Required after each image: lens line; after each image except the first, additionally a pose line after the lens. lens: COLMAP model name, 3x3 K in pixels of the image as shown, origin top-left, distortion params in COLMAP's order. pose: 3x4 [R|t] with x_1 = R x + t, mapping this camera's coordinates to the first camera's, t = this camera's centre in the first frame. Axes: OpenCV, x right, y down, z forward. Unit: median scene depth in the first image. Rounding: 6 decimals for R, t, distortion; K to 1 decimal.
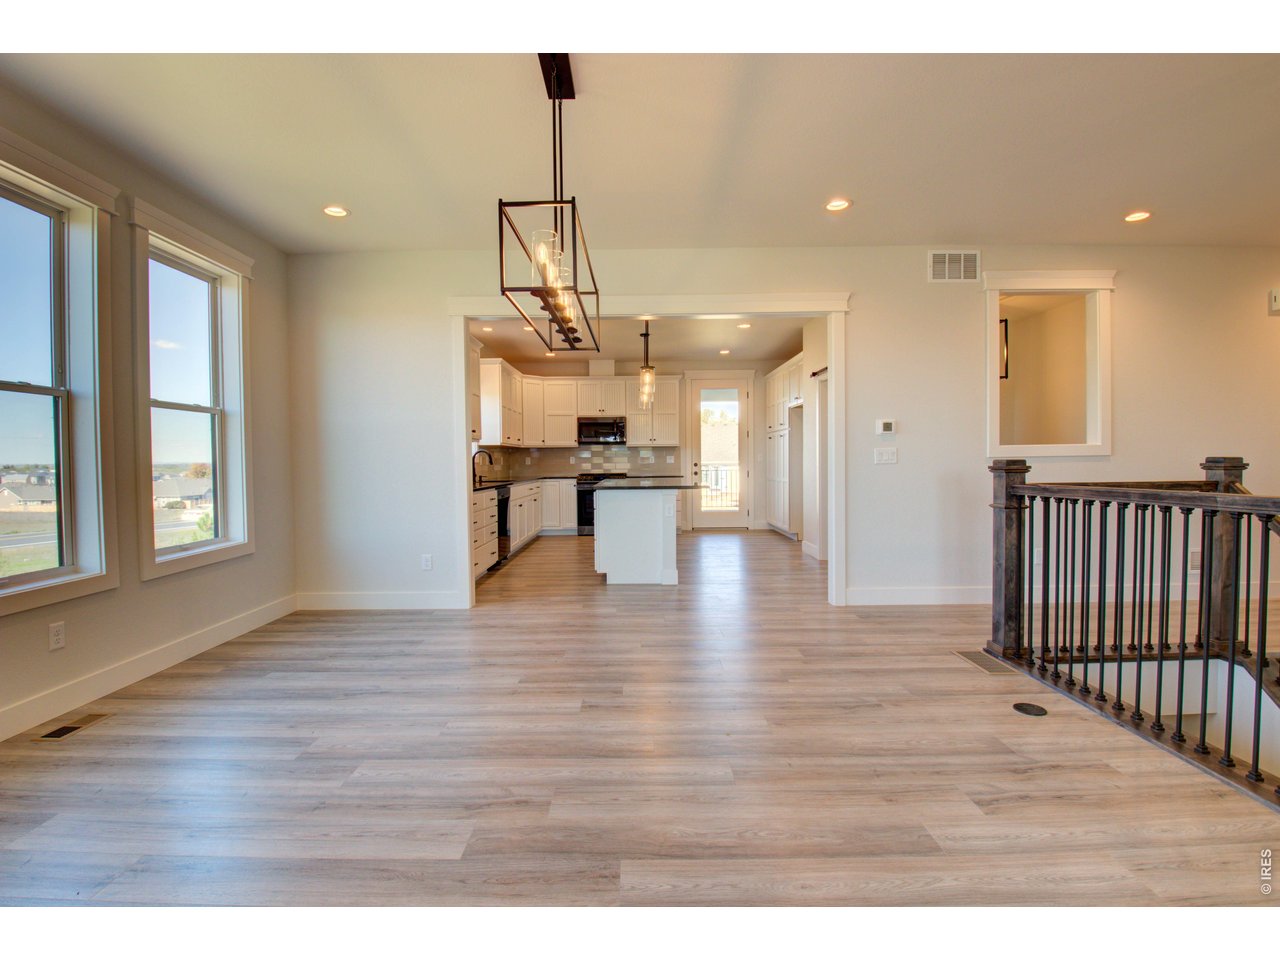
lens RADIAL K [[617.2, 0, 638.4], [0, 617.2, 480.7], [0, 0, 1]] dist [-0.028840, -0.000326]
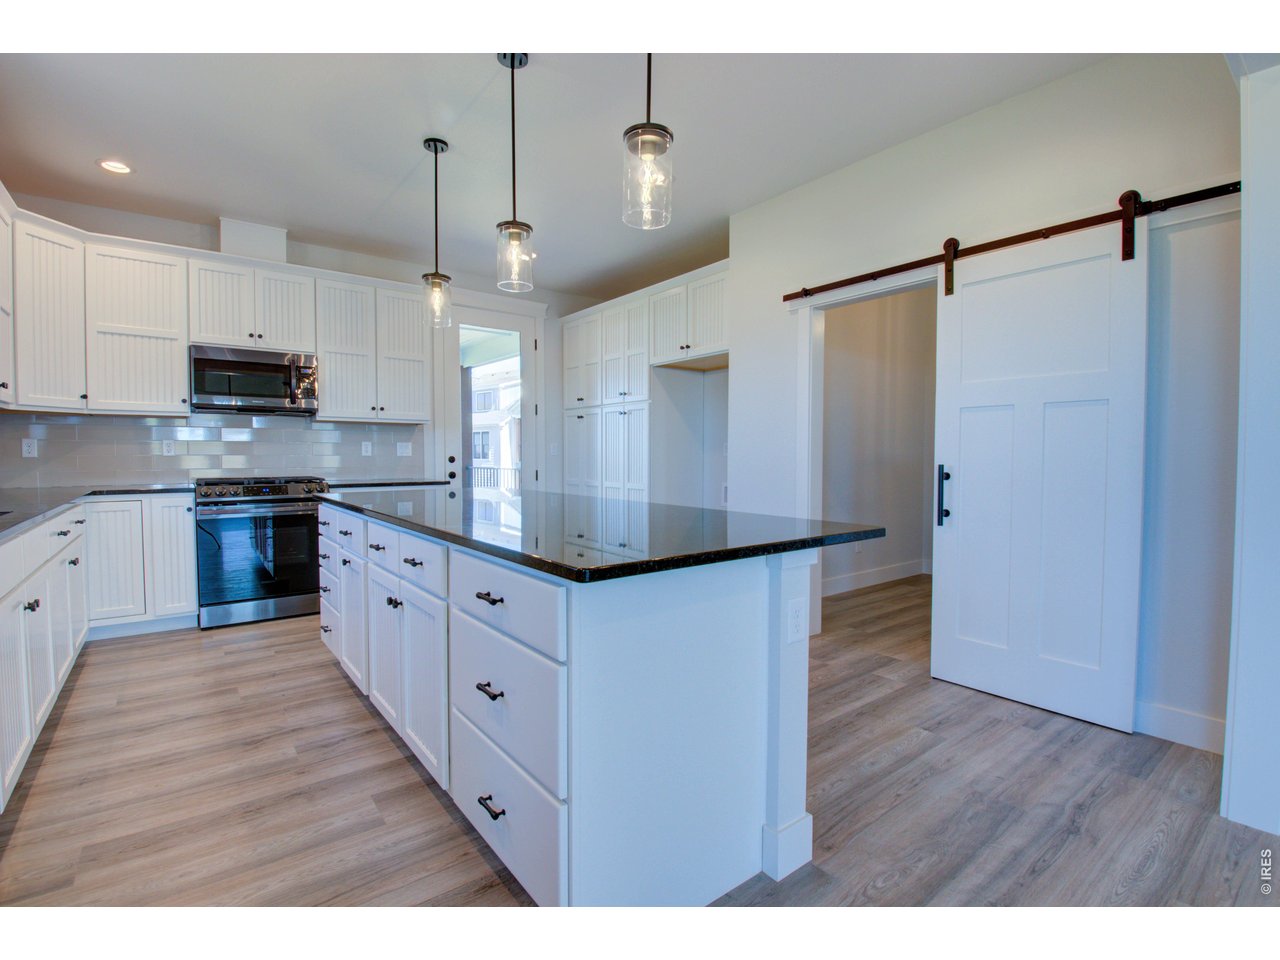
lens RADIAL K [[617.2, 0, 644.5], [0, 617.2, 480.7], [0, 0, 1]] dist [-0.028840, -0.000326]
pose [[0.789491, -0.011912, 0.613646, -0.108114], [0.006347, 0.999917, 0.011245, -0.013110], [-0.613729, -0.004983, 0.789501, 0.484390]]
